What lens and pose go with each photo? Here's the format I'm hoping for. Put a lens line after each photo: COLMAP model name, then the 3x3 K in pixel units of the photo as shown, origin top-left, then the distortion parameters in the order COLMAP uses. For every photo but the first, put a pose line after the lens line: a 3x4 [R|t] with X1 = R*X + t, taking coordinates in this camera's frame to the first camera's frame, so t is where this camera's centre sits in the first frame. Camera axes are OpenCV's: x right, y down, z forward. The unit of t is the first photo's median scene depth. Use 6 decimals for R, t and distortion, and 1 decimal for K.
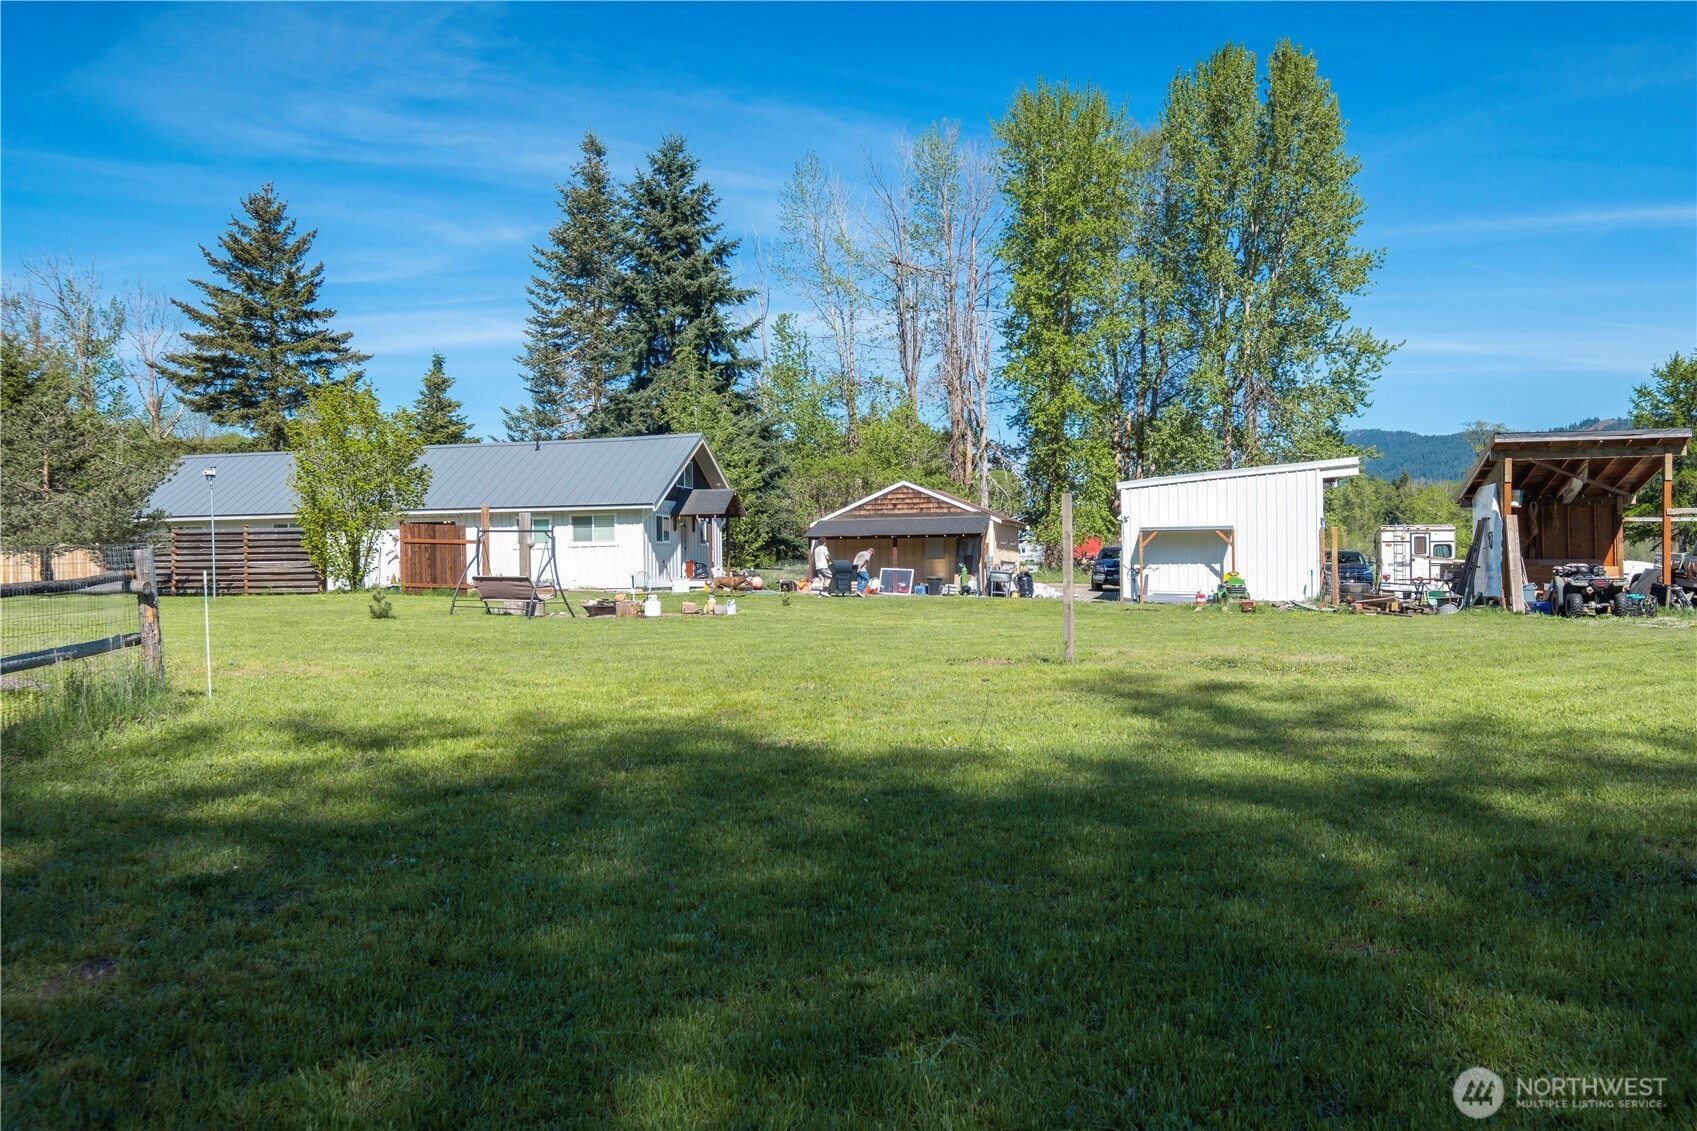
lens RADIAL K [[1409.3, 0, 848.5], [0, 1409.3, 565.5], [0, 0, 1]] dist [-0.004217, -0.003111]
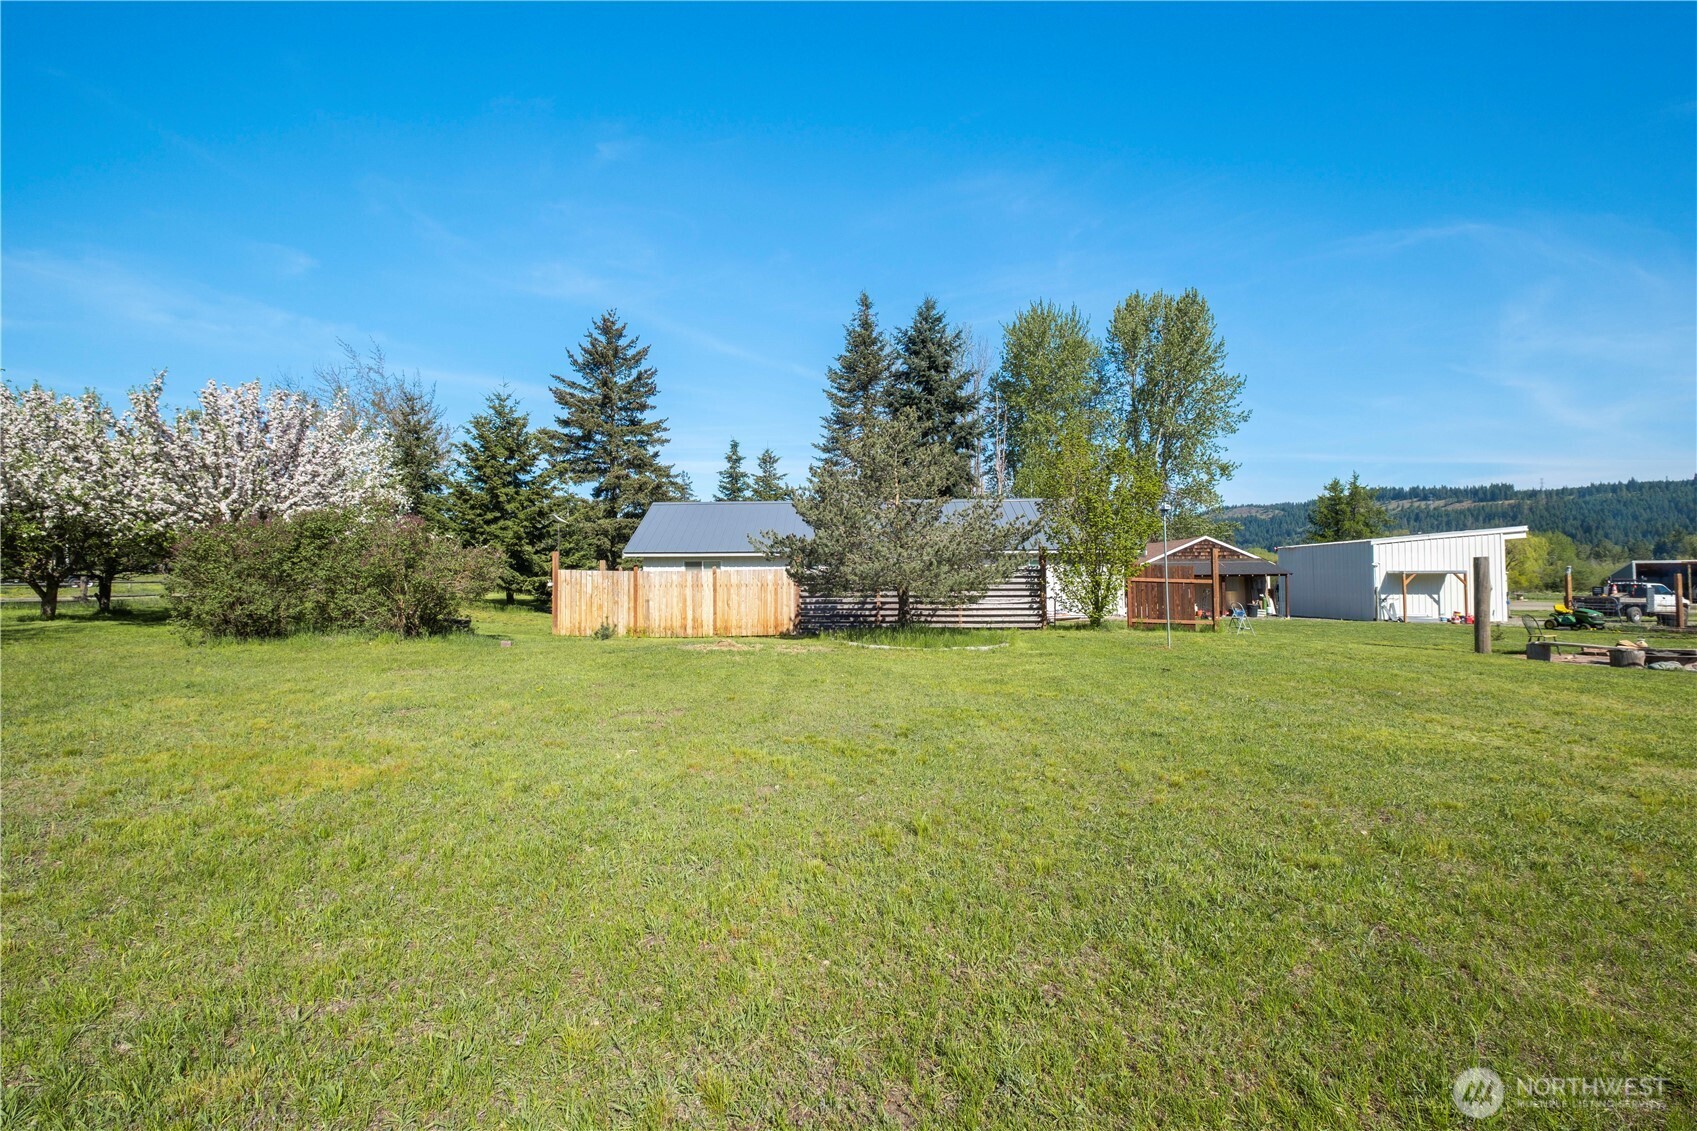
lens RADIAL K [[748.8, 0, 848.5], [0, 748.8, 565.5], [0, 0, 1]] dist [-0.000600, -0.000017]
pose [[0.972407, 0.010473, 0.233055, -0.375137], [-0.005769, 0.999766, -0.020857, -0.008574], [-0.233219, 0.018937, 0.972240, 0.256202]]
